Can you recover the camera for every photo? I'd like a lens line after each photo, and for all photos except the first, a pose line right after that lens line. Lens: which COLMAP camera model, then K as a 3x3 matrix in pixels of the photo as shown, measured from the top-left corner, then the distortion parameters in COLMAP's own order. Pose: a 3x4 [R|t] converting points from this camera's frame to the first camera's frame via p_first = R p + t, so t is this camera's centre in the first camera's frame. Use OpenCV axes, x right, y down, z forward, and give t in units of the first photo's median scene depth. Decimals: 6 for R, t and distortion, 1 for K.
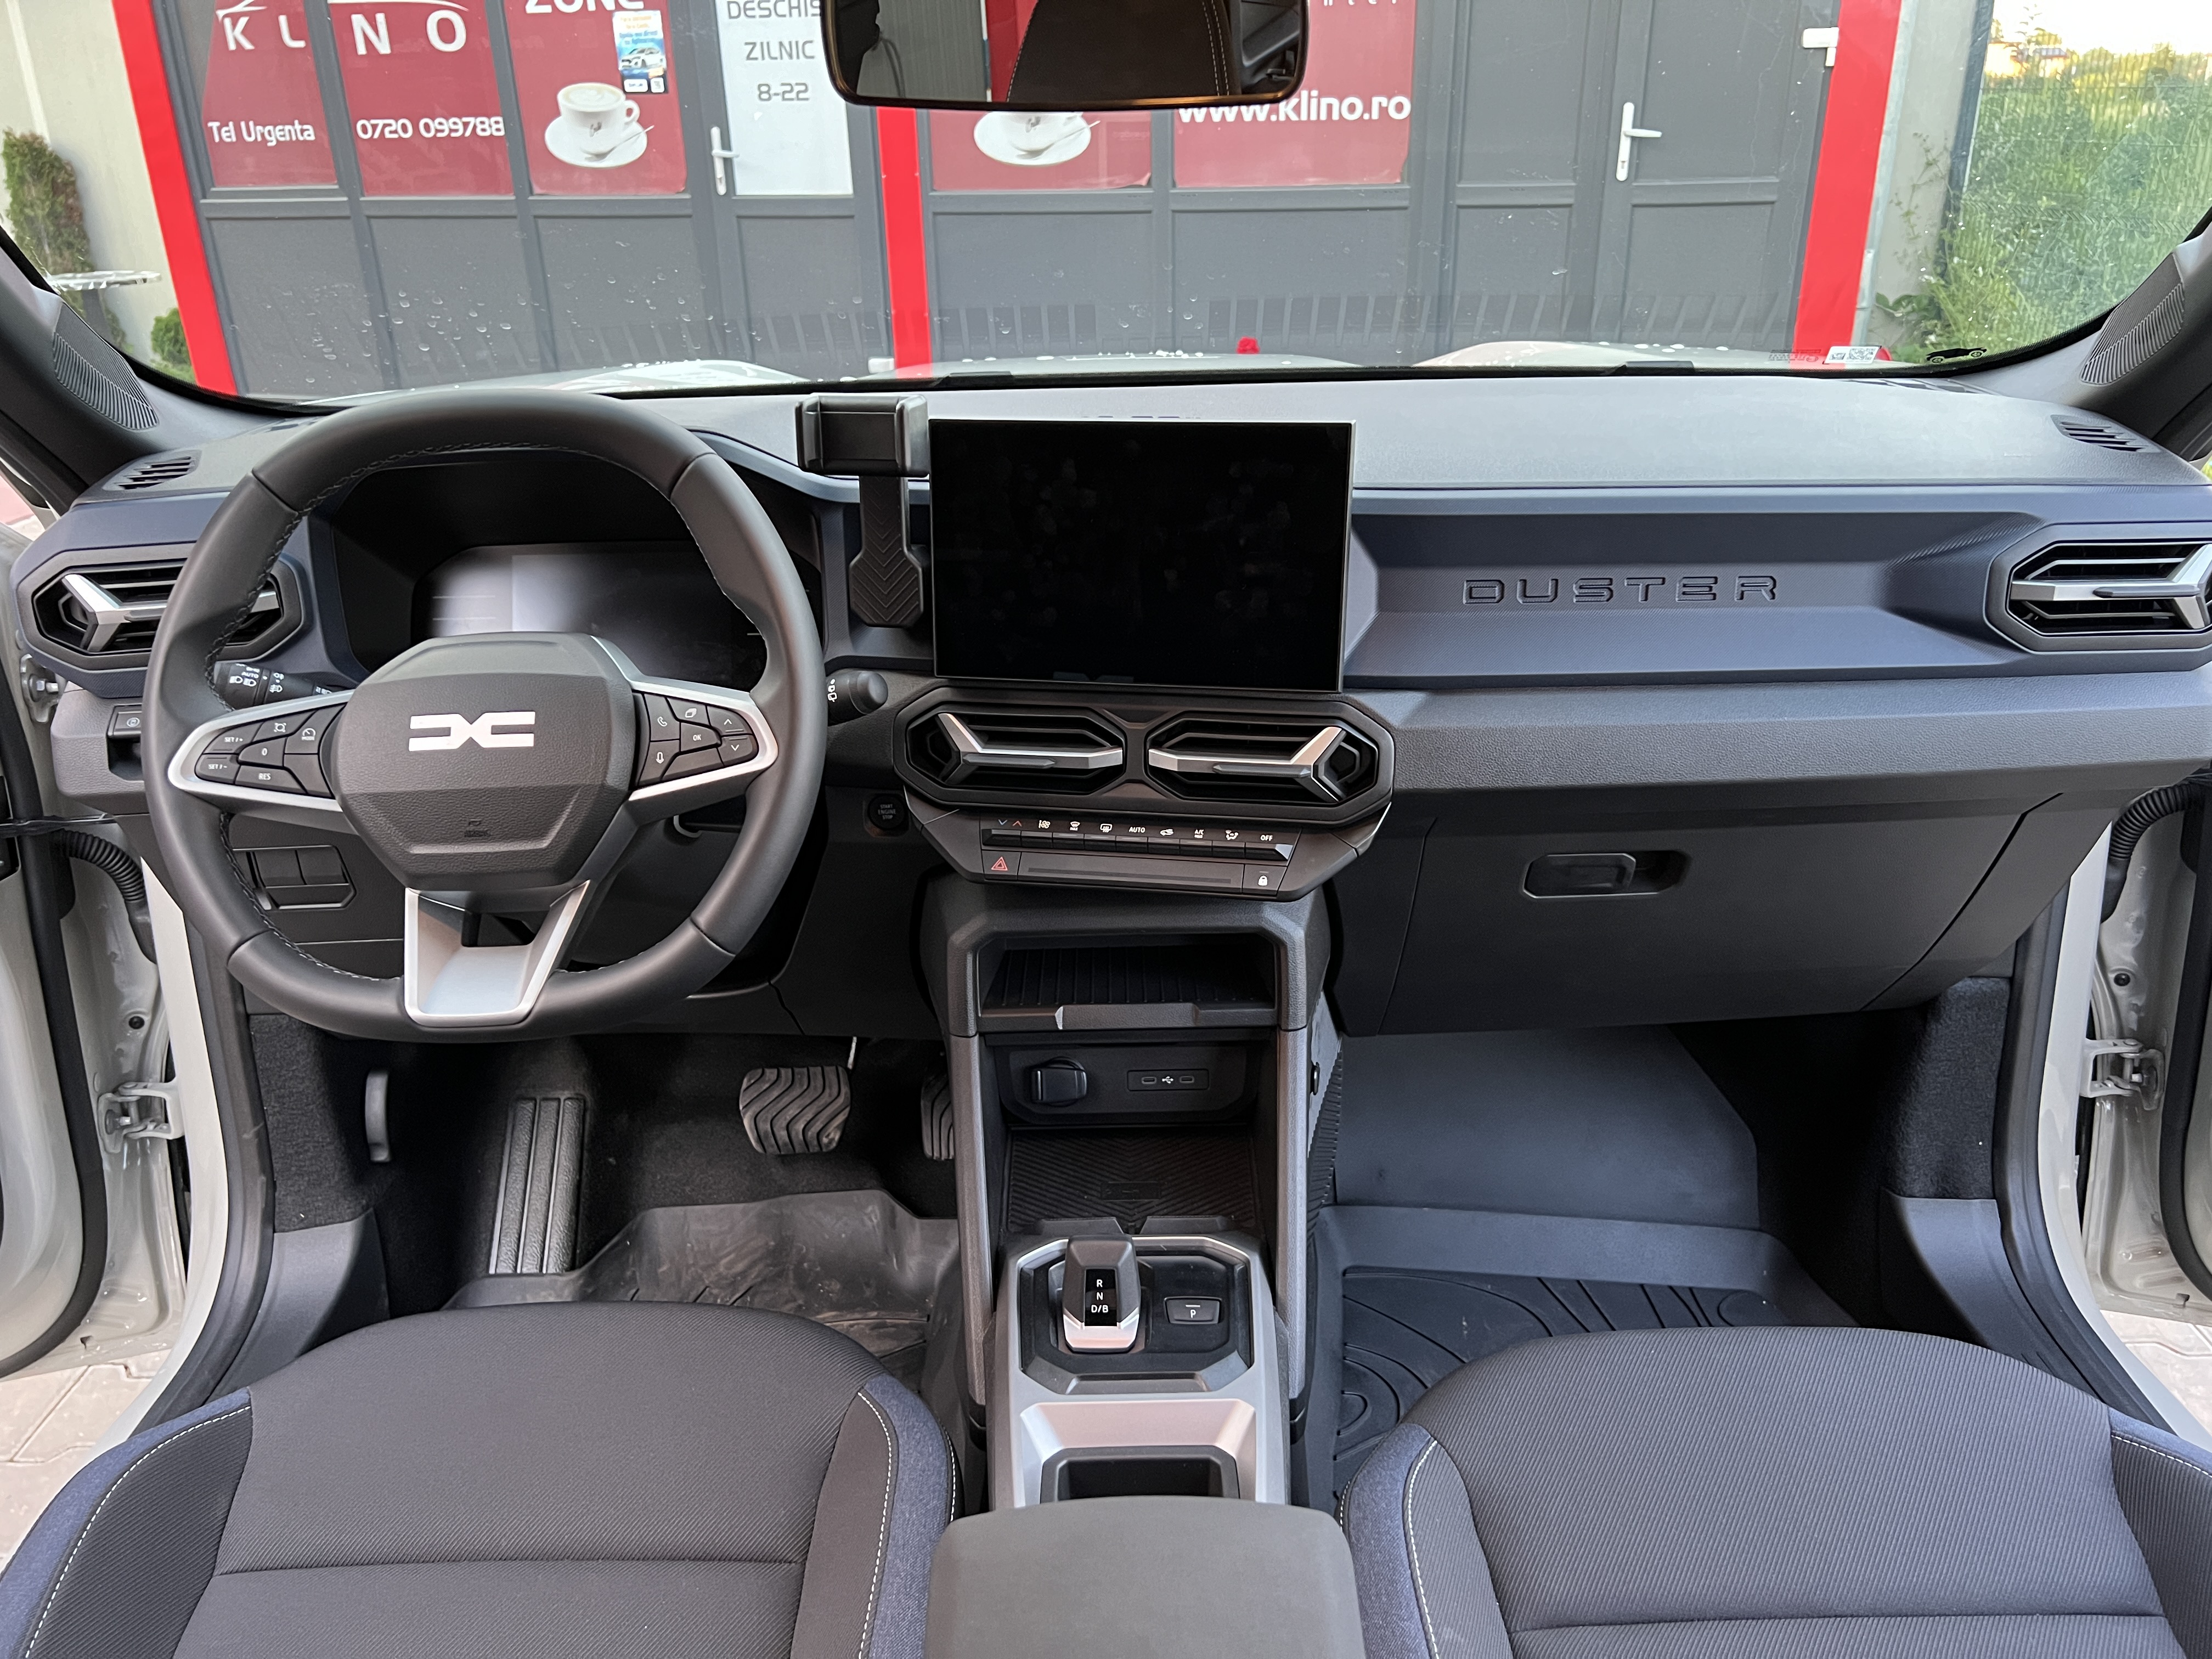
lens RADIAL K [[1695.4, 0, 1115.0], [0, 1695.4, 828.0], [0, 0, 1]] dist [0.044868, -0.054391]
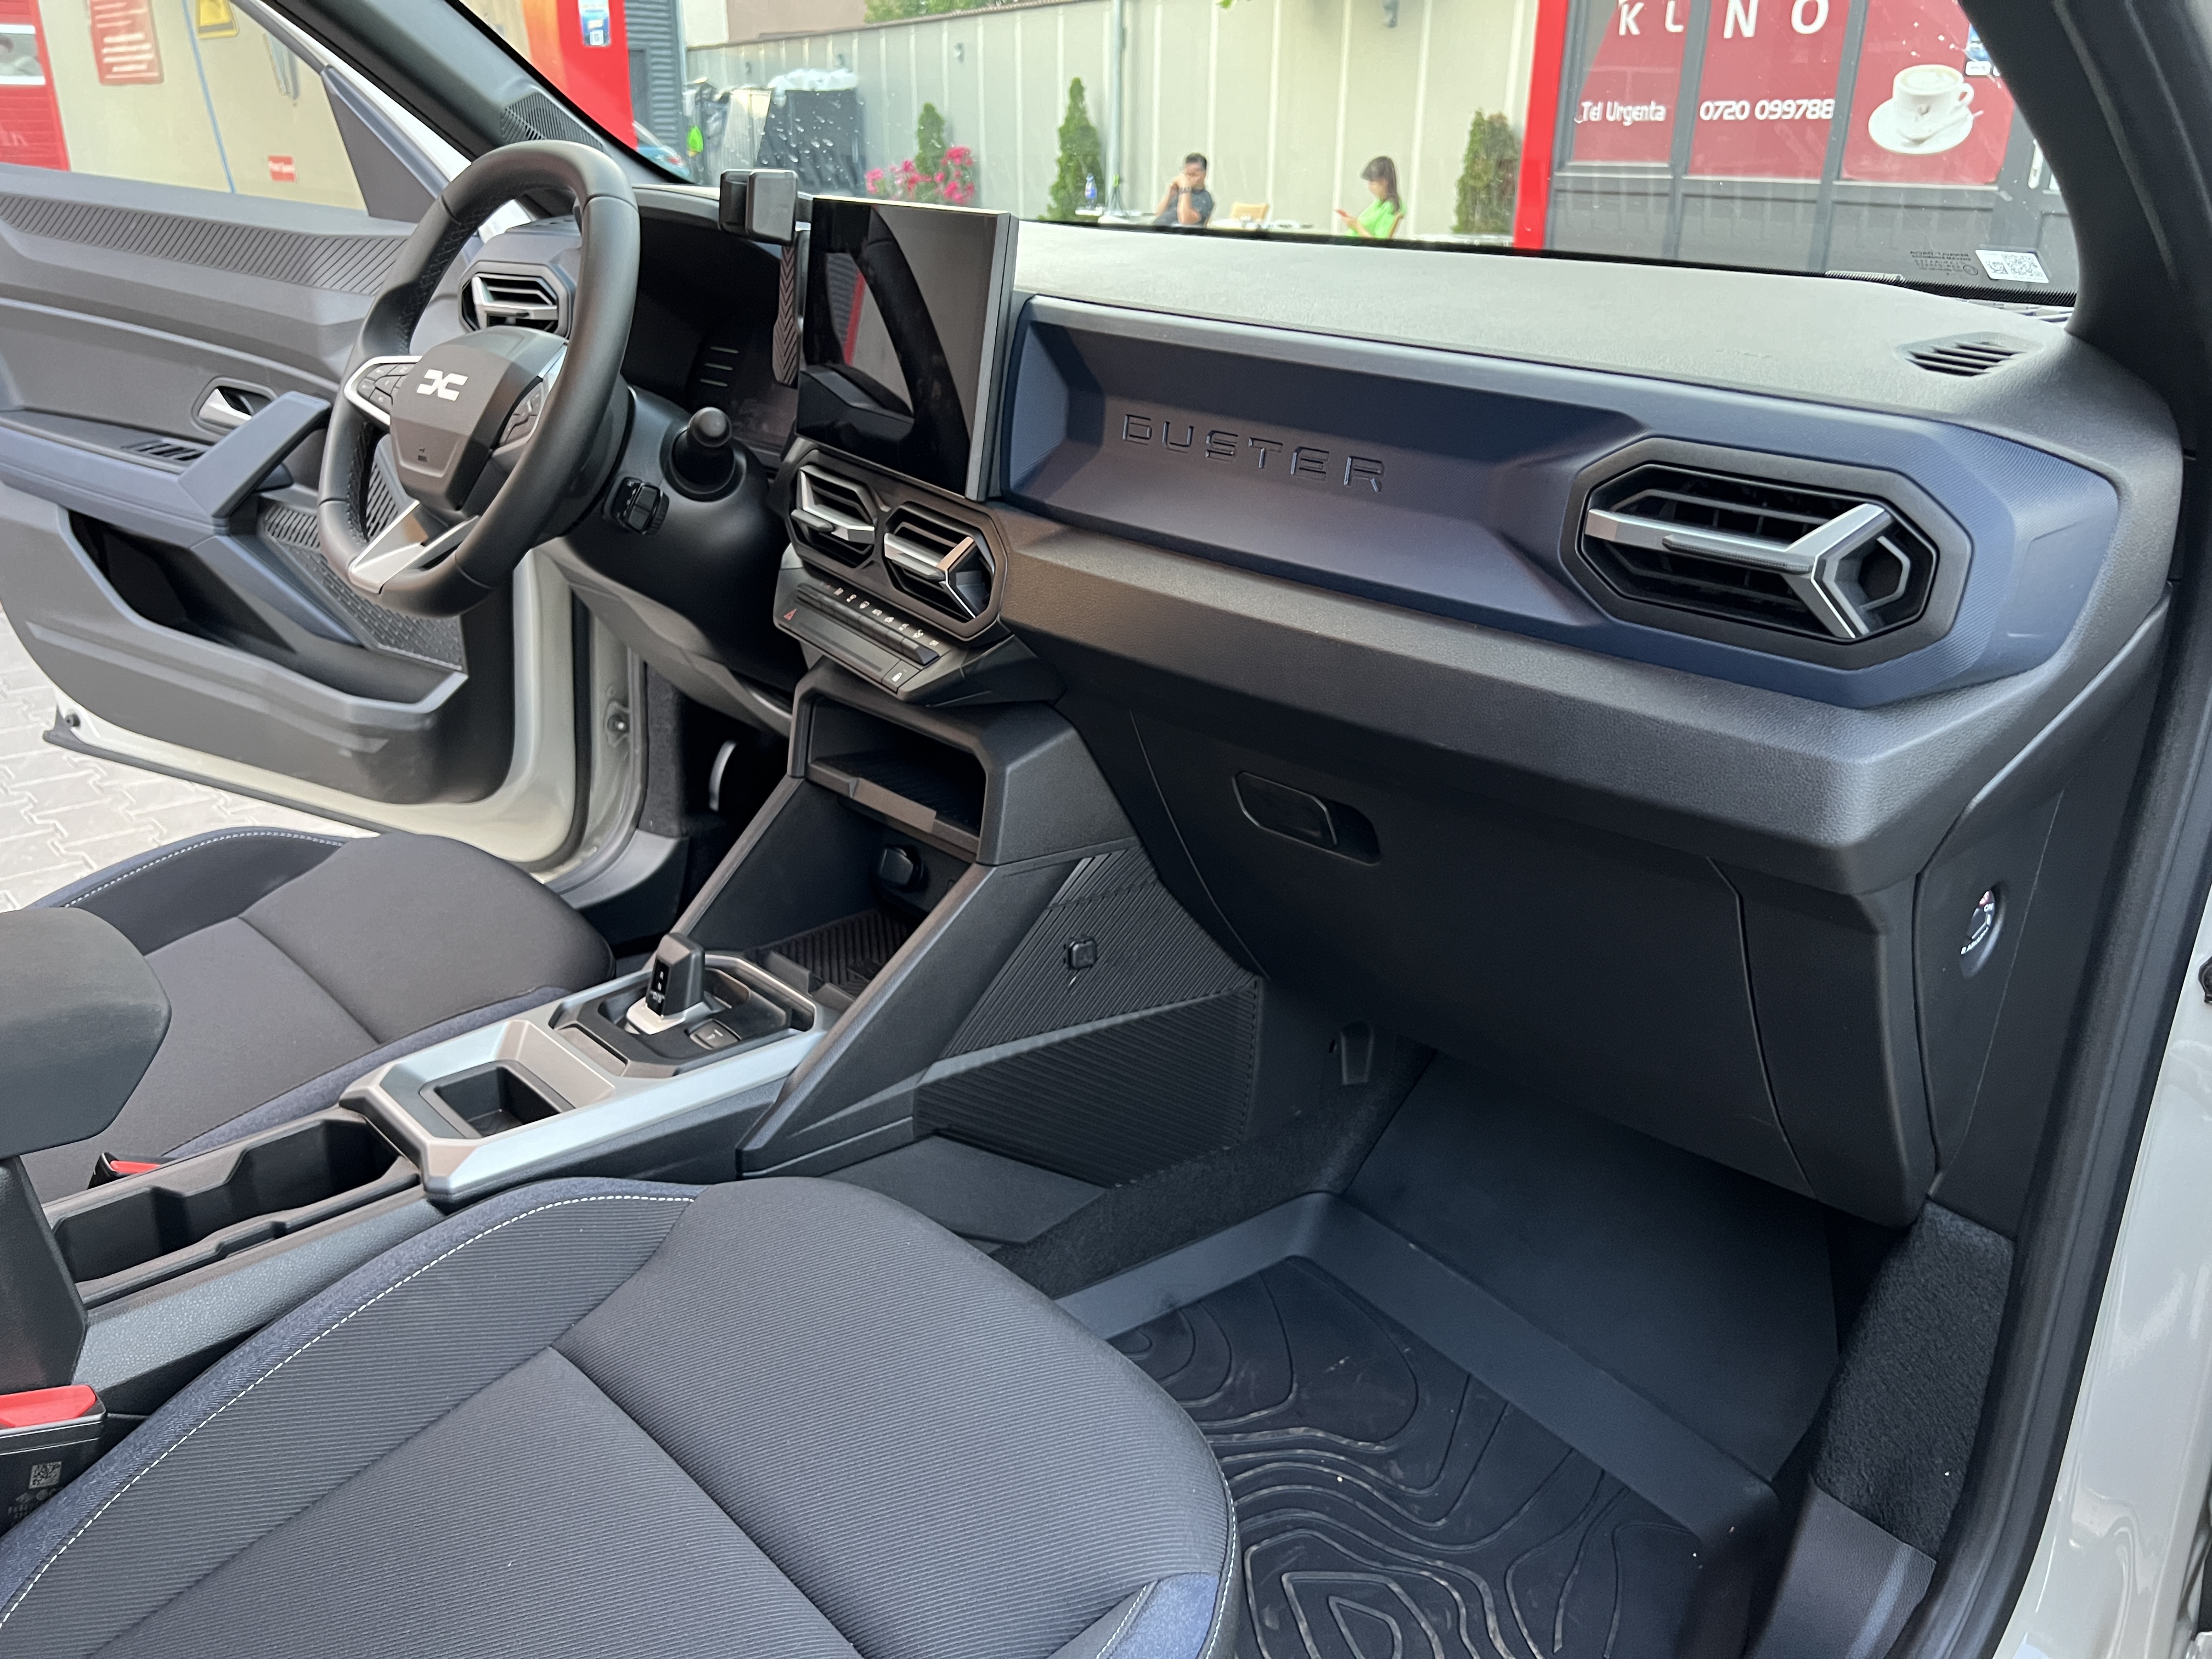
lens RADIAL K [[1695.4, 0, 1105.7], [0, 1695.4, 829.7], [0, 0, 1]] dist [0.044868, -0.054391]
pose [[0.682347, 0.304265, -0.664700, 0.795651], [-0.308768, 0.944134, 0.115209, -0.034210], [0.662620, 0.126626, 0.738174, 0.321669]]
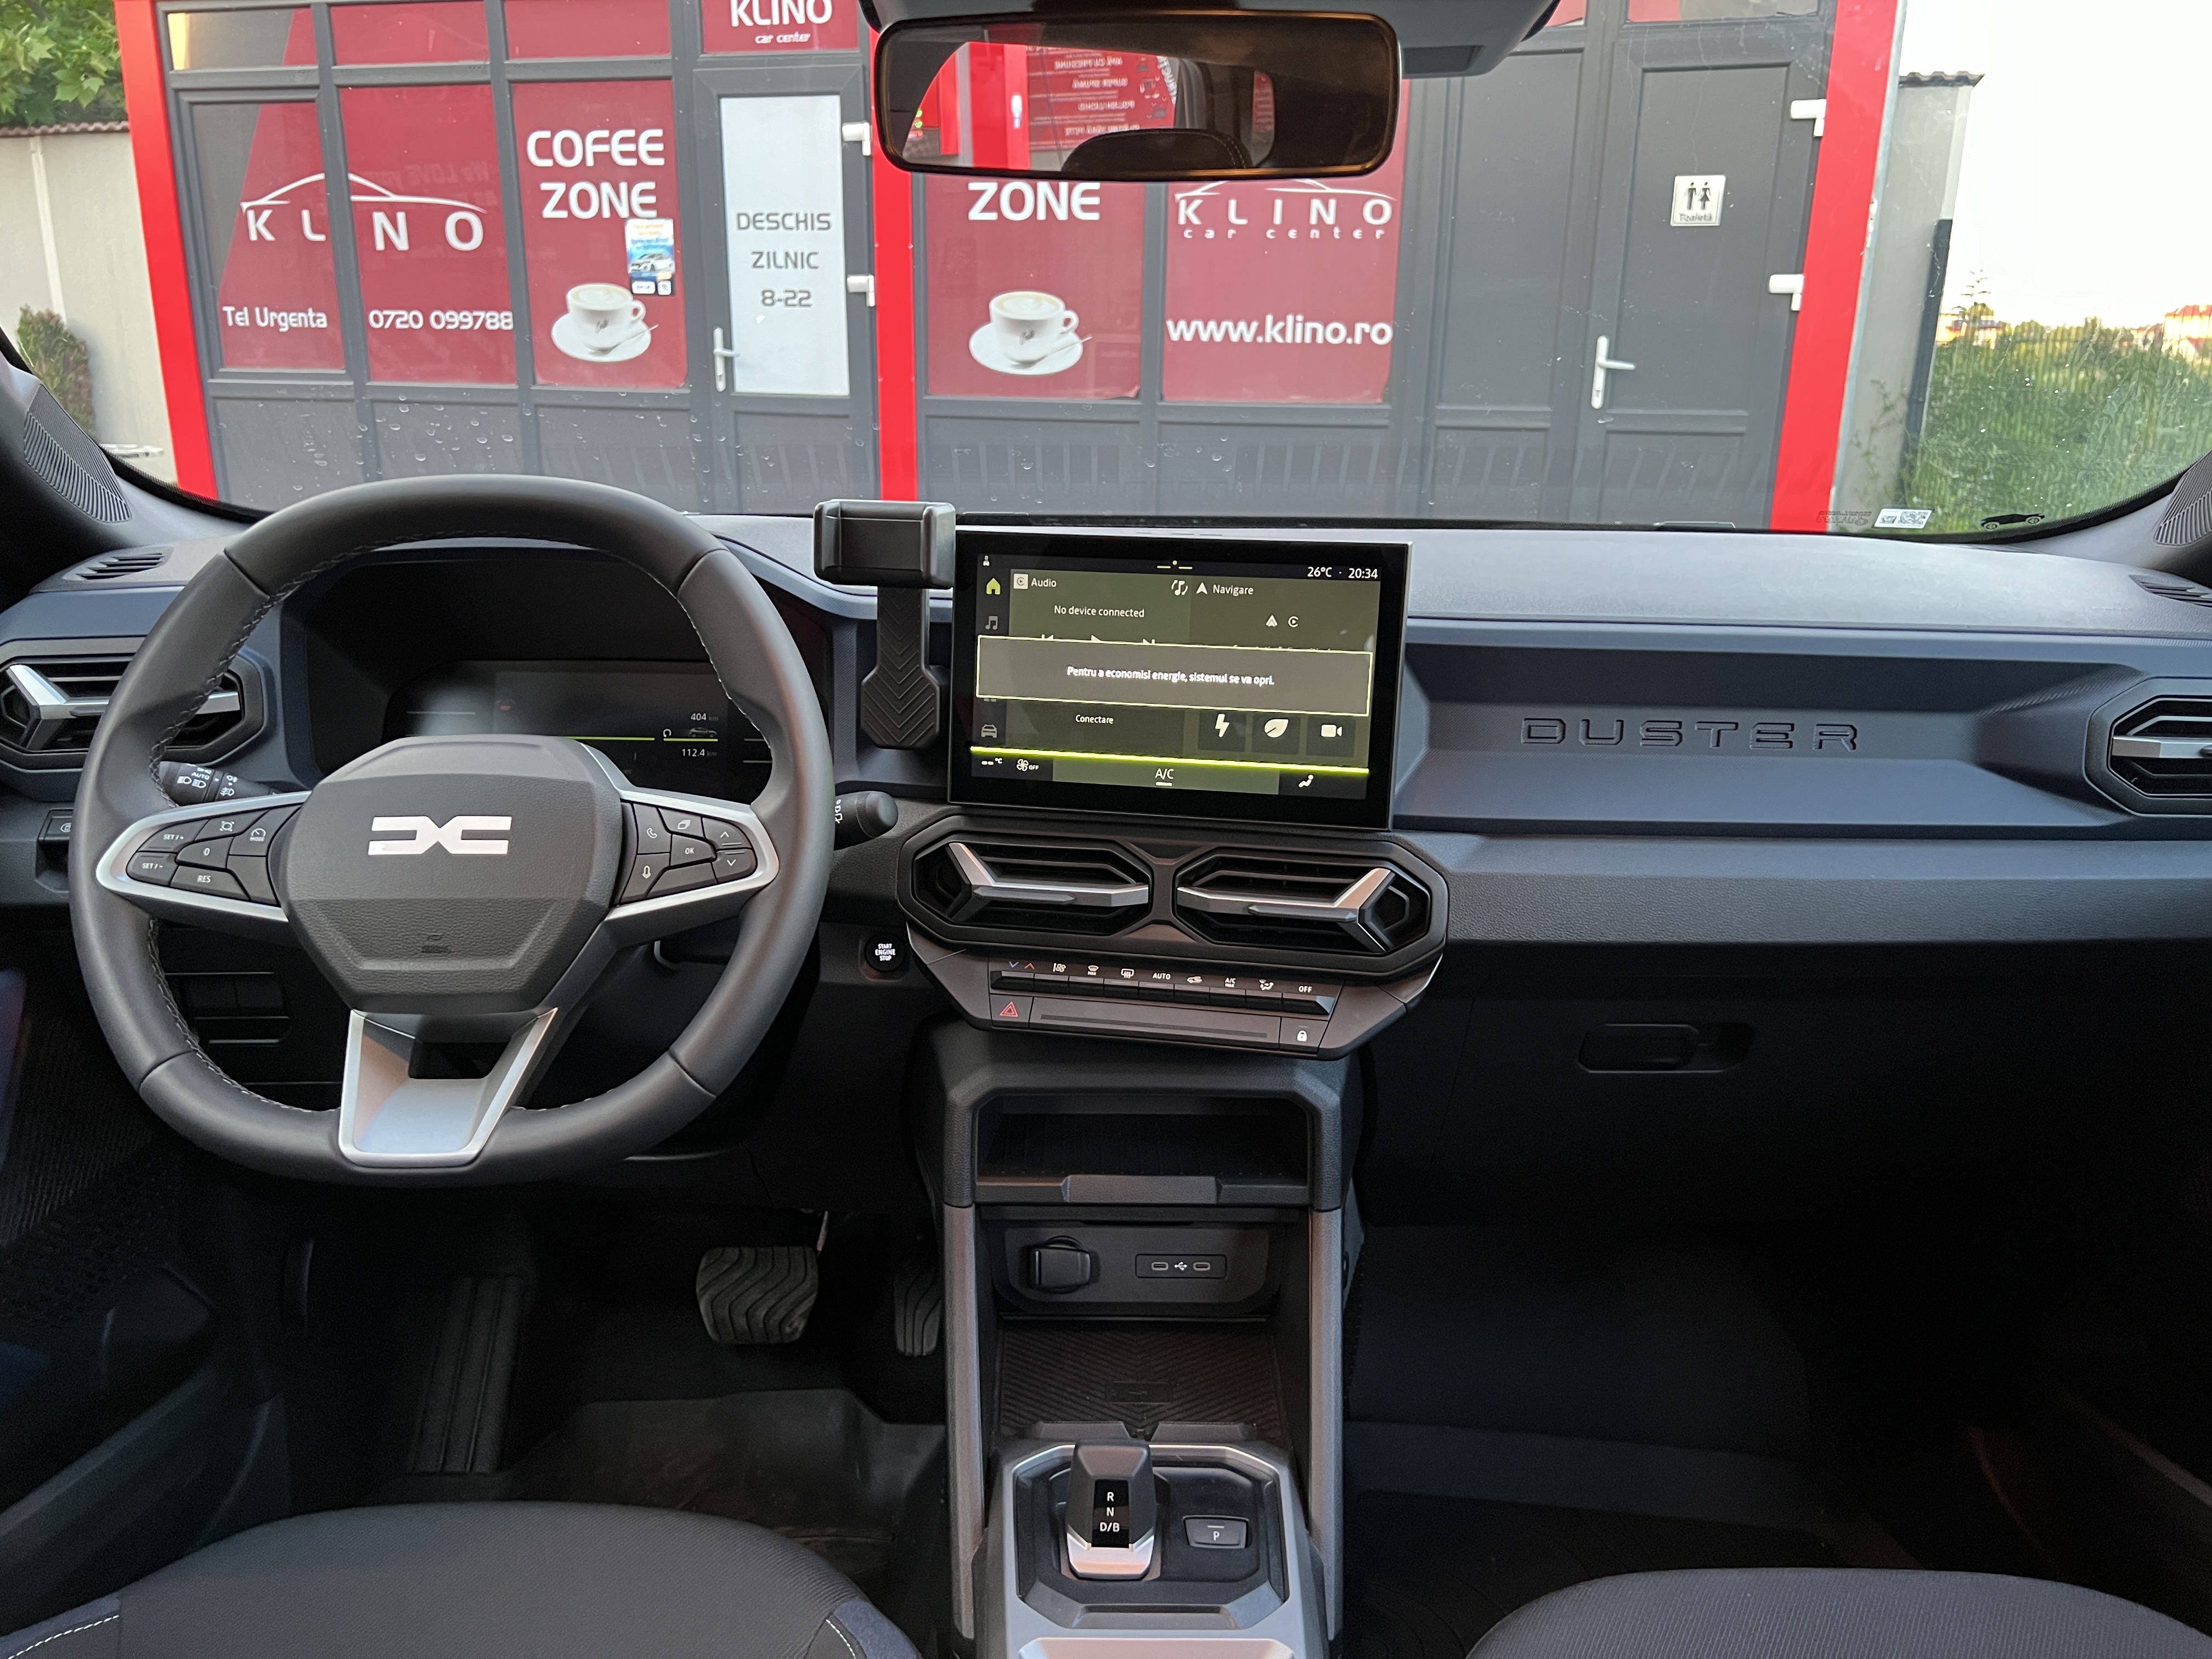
lens RADIAL K [[1695.4, 0, 1100.0], [0, 1695.4, 814.5], [0, 0, 1]] dist [0.044868, -0.054391]
pose [[0.999398, 0.032985, 0.010756, -0.031004], [-0.031333, 0.991224, -0.128424, 0.030491], [-0.014897, 0.128009, 0.991661, 0.079917]]
